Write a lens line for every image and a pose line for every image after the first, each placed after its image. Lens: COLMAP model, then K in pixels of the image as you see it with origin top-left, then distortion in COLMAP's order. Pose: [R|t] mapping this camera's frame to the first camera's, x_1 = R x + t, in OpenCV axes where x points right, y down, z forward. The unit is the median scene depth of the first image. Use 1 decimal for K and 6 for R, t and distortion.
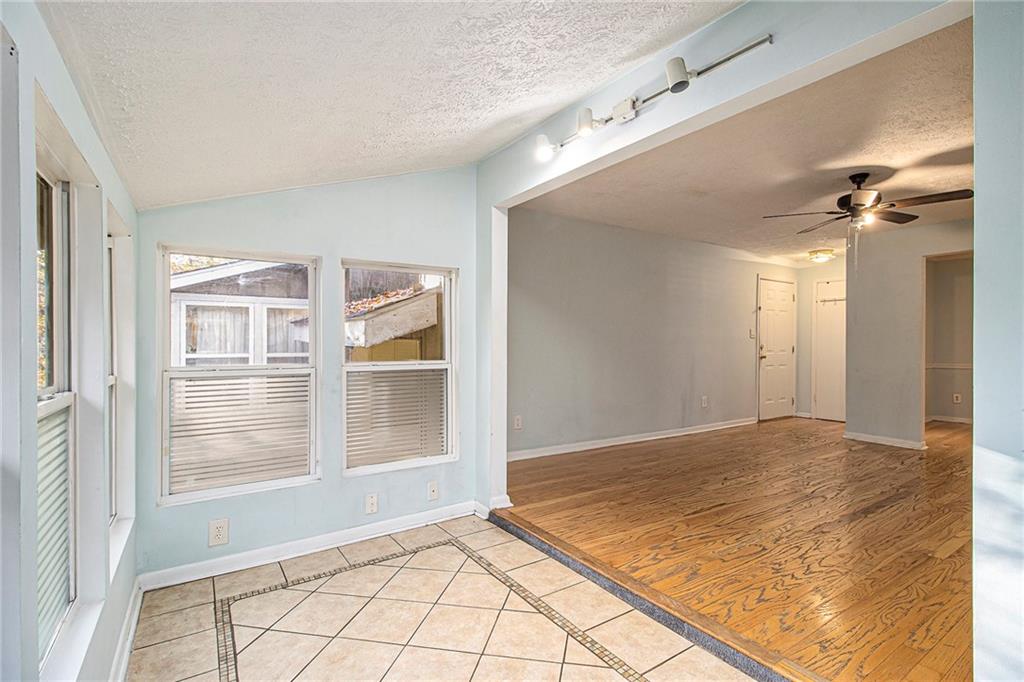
lens RADIAL K [[480.5, 0, 521.3], [0, 480.5, 337.6], [0, 0, 1]] dist [0.003990, -0.014314]
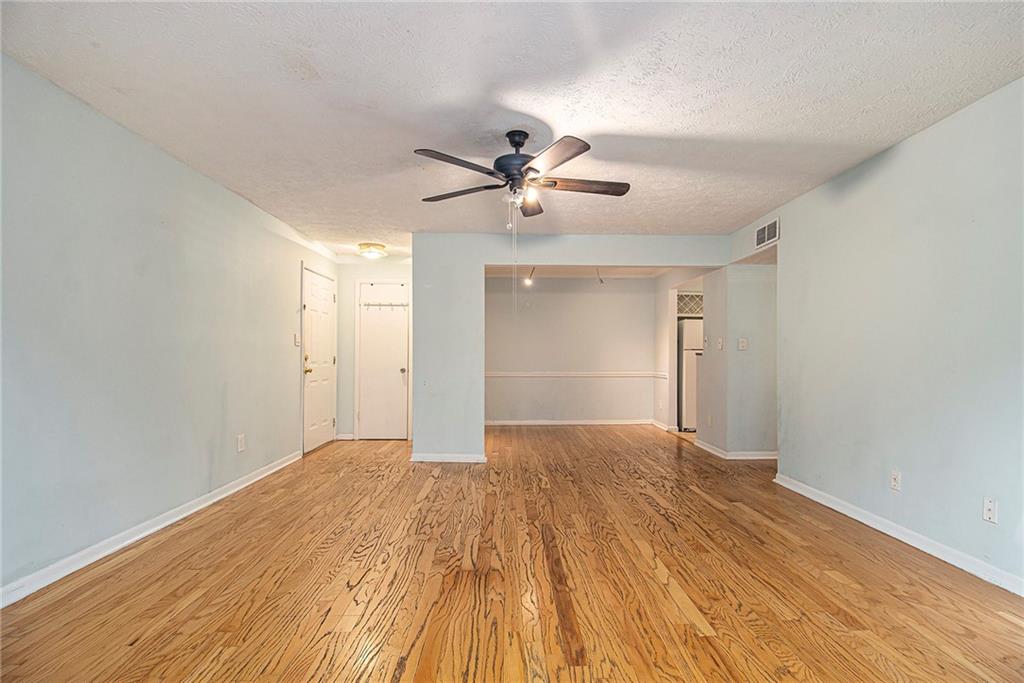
lens RADIAL K [[486.1, 0, 521.0], [0, 486.1, 360.5], [0, 0, 1]] dist [0.001173, -0.014947]
pose [[0.525970, -0.011177, 0.850430, 0.024102], [-0.012806, 0.999696, 0.021059, 0.003877], [-0.850407, -0.021967, 0.525667, 0.336064]]
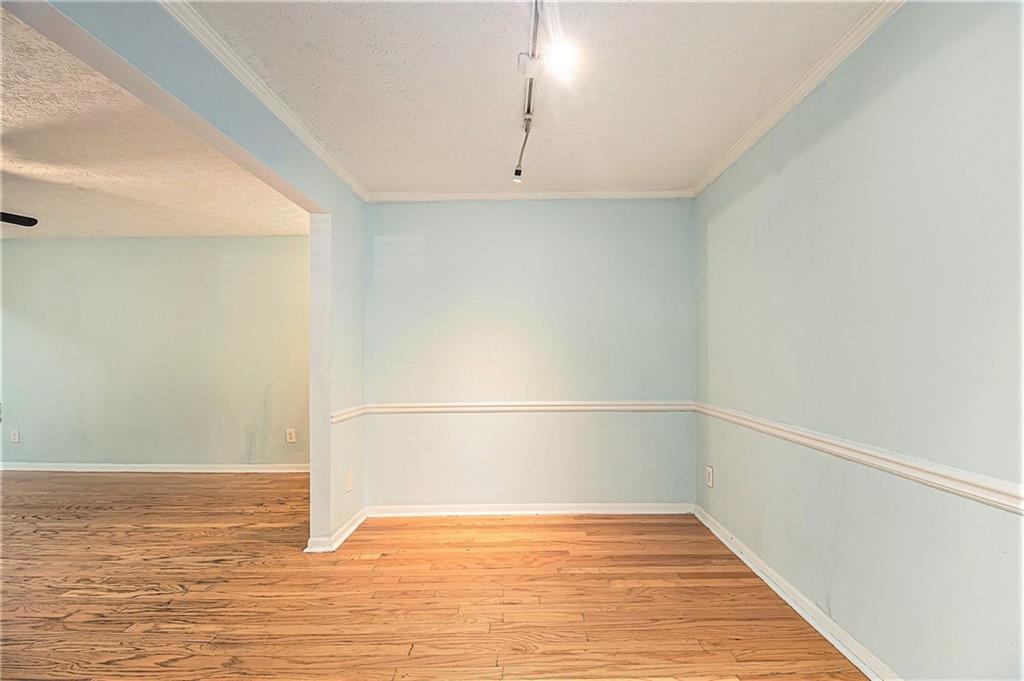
lens RADIAL K [[480.5, 0, 521.3], [0, 480.5, 337.1], [0, 0, 1]] dist [0.003990, -0.014314]
pose [[0.840422, -0.028747, -0.541170, 1.140033], [0.011065, 0.999294, -0.035899, 0.002169], [0.541820, 0.024182, 0.840147, 0.528992]]
